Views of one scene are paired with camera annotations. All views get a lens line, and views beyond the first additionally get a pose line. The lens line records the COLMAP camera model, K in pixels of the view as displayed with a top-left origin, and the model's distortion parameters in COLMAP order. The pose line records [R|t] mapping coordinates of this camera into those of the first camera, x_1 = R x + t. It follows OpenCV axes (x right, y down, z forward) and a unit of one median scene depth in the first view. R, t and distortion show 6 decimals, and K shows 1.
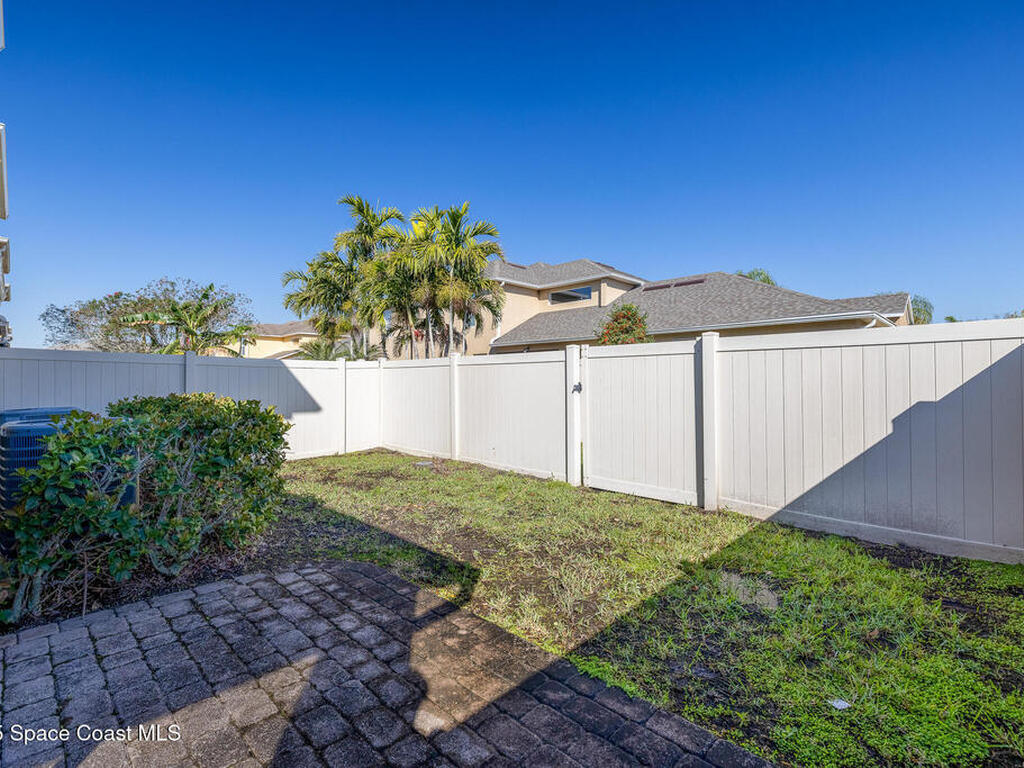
lens RADIAL K [[486.1, 0, 511.5], [0, 486.1, 380.7], [0, 0, 1]] dist [0.005210, 0.000700]
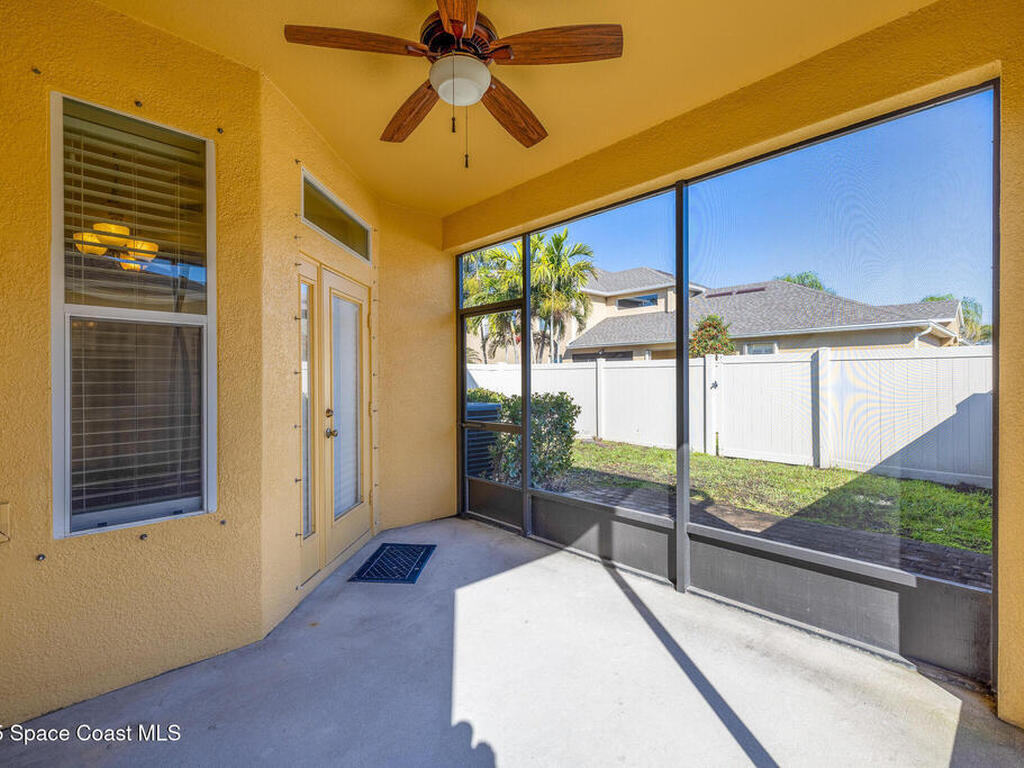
lens RADIAL K [[486.1, 0, 511.5], [0, 486.1, 380.7], [0, 0, 1]] dist [0.005210, 0.000700]
pose [[0.998544, -0.000013, -0.053942, -0.161503], [0.000260, 0.999989, 0.004583, -0.002175], [0.053941, -0.004590, 0.998534, -0.185010]]
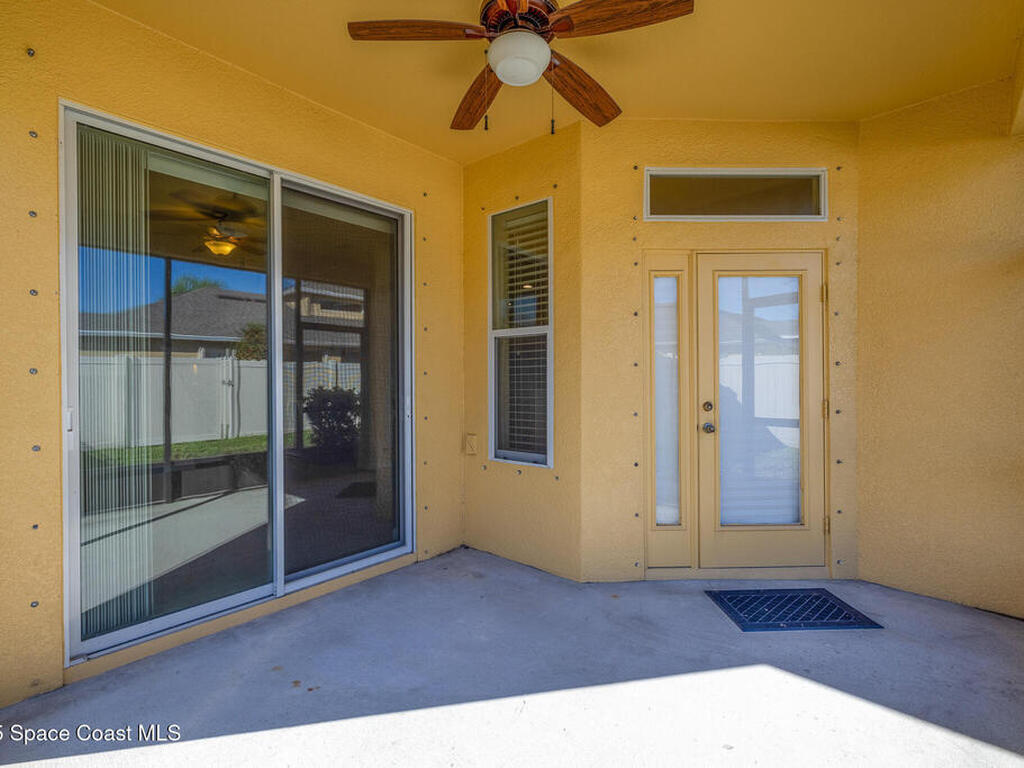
lens RADIAL K [[486.1, 0, 511.5], [0, 486.1, 380.7], [0, 0, 1]] dist [0.005210, 0.000700]
pose [[0.028792, 0.003113, -0.999581, 0.198001], [0.007931, 0.999963, 0.003342, 0.009138], [0.999554, -0.008024, 0.028766, 0.234077]]
